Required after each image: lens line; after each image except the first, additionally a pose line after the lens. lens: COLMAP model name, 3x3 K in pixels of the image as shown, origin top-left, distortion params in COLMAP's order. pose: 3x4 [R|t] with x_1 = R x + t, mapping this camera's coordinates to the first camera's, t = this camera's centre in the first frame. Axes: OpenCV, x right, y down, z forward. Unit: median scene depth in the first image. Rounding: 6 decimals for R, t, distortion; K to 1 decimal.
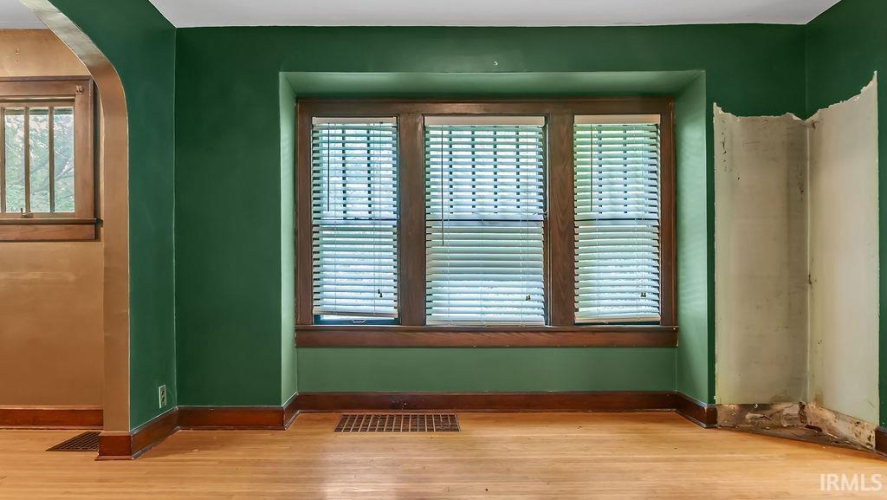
lens RADIAL K [[609.6, 0, 441.2], [0, 609.6, 266.8], [0, 0, 1]] dist [-0.004214, -0.001855]
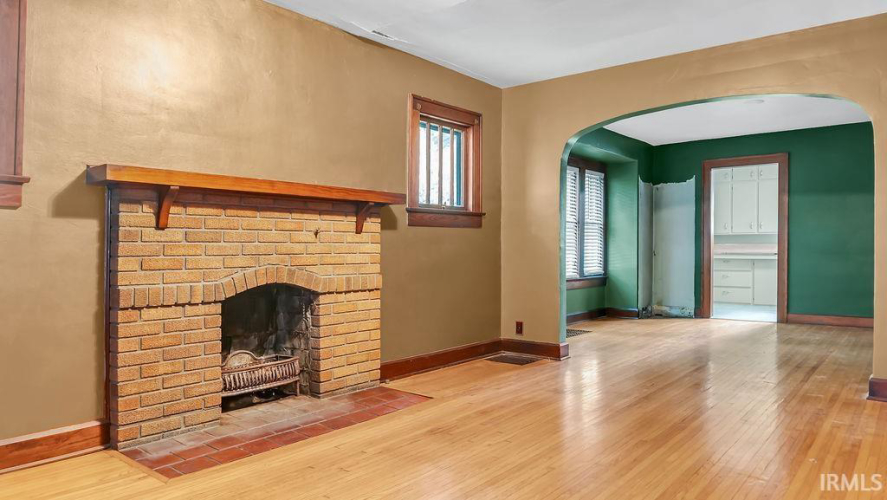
lens RADIAL K [[609.6, 0, 441.2], [0, 609.6, 266.8], [0, 0, 1]] dist [-0.004214, -0.001855]
pose [[0.631443, -0.017329, 0.775229, -1.767693], [-0.018080, 0.999149, 0.037061, -0.000727], [-0.775211, -0.037418, 0.630593, 0.138495]]
